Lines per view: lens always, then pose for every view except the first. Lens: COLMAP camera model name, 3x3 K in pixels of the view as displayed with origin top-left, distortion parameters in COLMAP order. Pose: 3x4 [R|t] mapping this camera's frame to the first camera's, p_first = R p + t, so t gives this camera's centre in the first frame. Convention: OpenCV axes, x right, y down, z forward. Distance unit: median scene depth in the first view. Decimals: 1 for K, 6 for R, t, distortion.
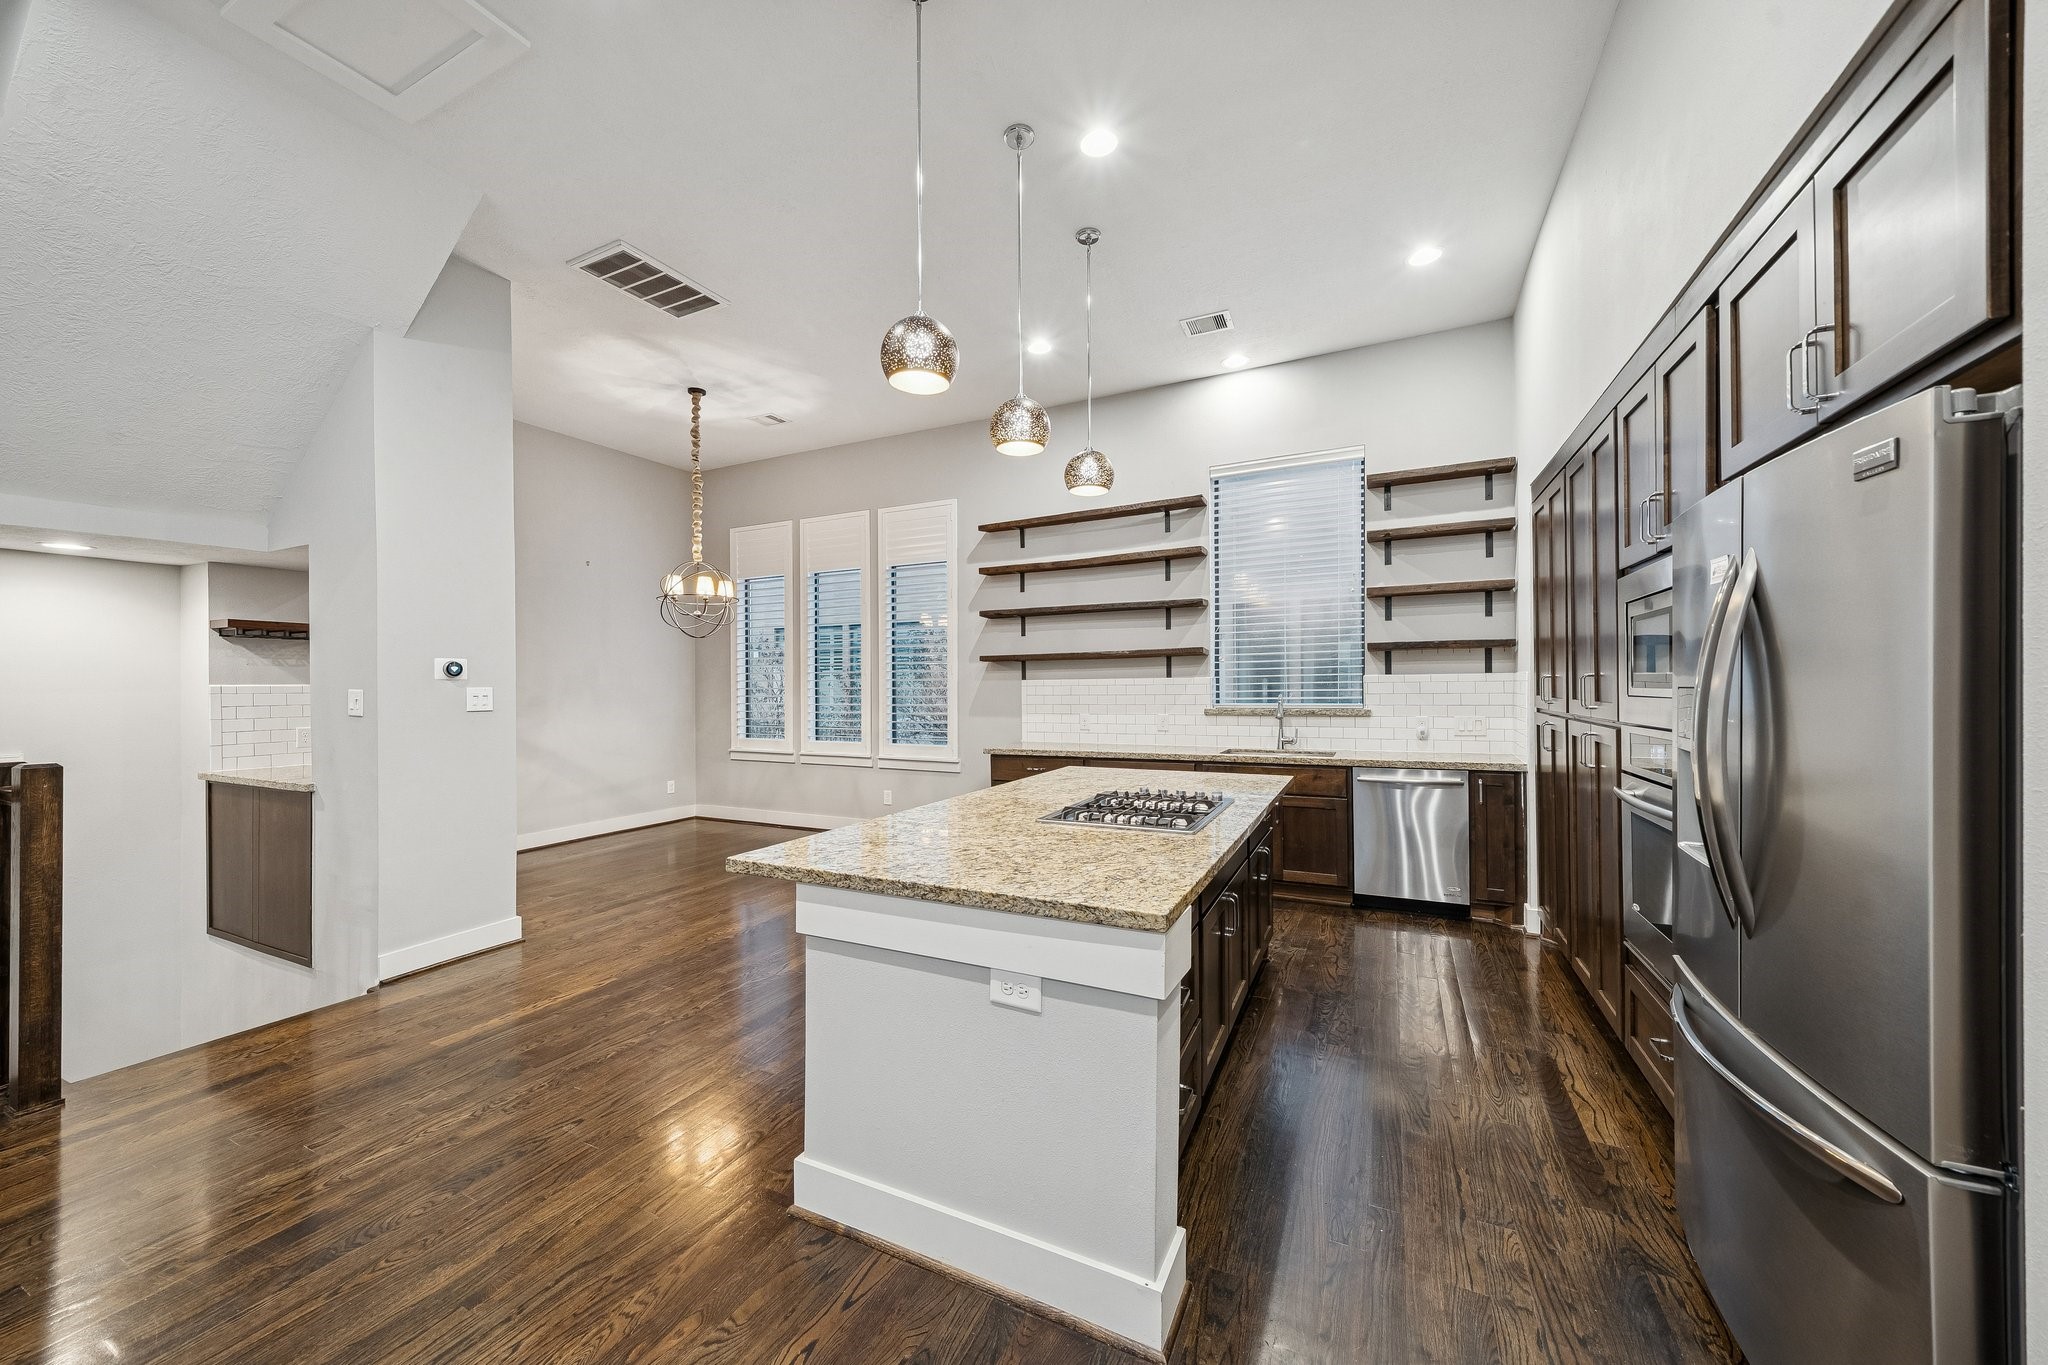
lens RADIAL K [[745.1, 0, 1011.5], [0, 745.1, 688.5], [0, 0, 1]] dist [0.005777, 0.000164]
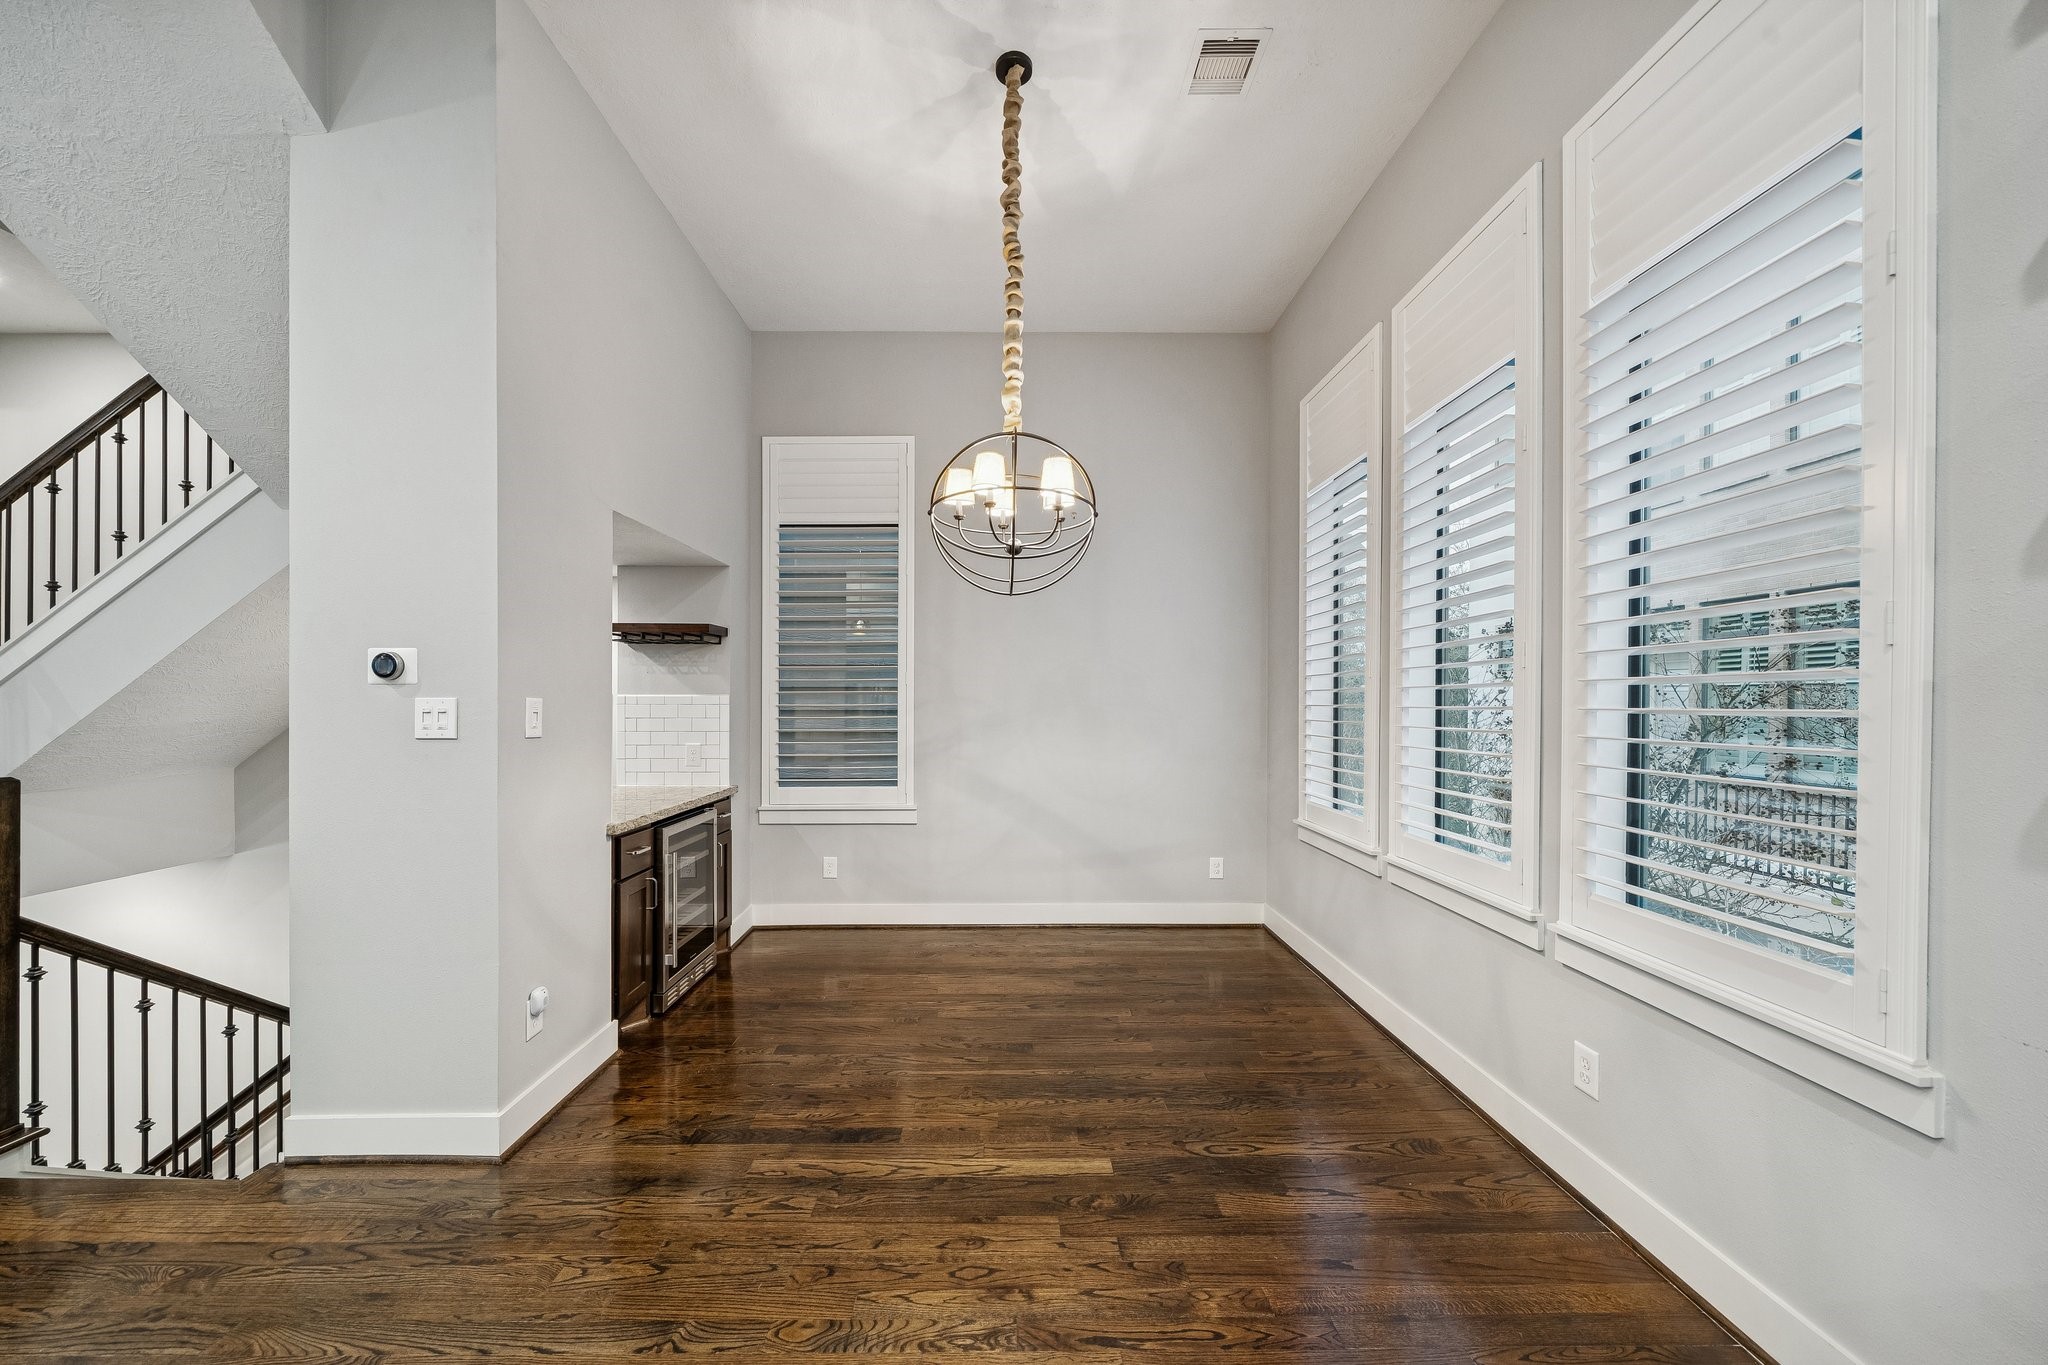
lens RADIAL K [[734.8, 0, 1013.1], [0, 734.8, 699.3], [0, 0, 1]] dist [-0.000757, -0.000034]
pose [[0.451809, 0.003507, -0.892108, -0.011894], [-0.006063, 0.999981, 0.000860, -0.002462], [0.892094, 0.005020, 0.451821, 0.924496]]
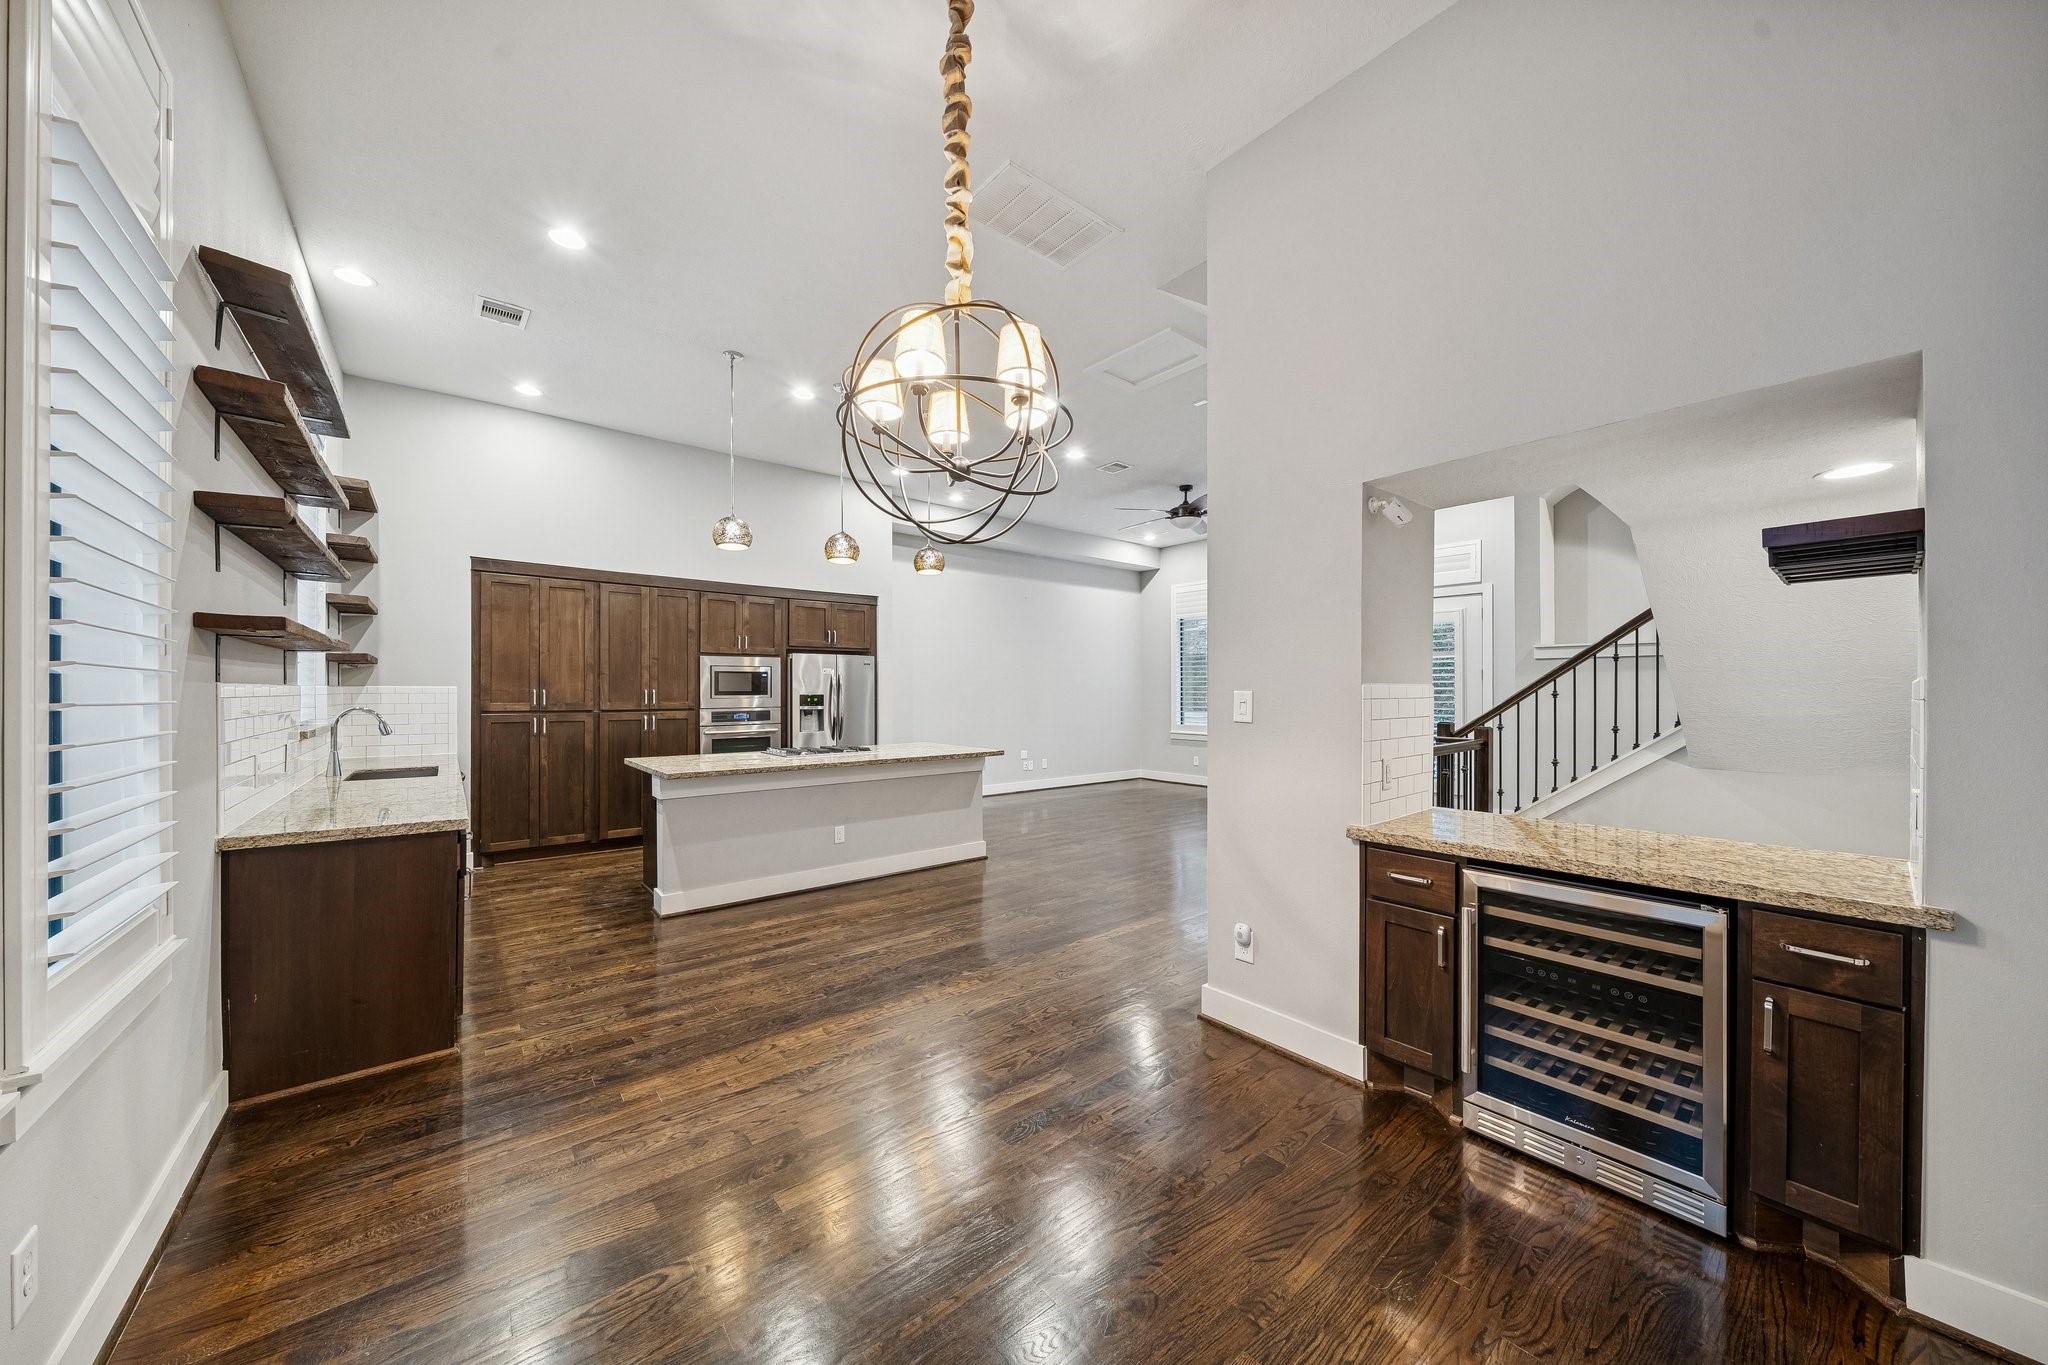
lens RADIAL K [[708.2, 0, 1017.4], [0, 708.2, 687.5], [0, 0, 1]] dist [-0.001009, -0.000104]
pose [[-0.911176, 0.010743, 0.411878, -0.668615], [0.009442, 0.999942, -0.005192, -0.003333], [-0.411909, -0.000842, -0.911224, 1.485306]]
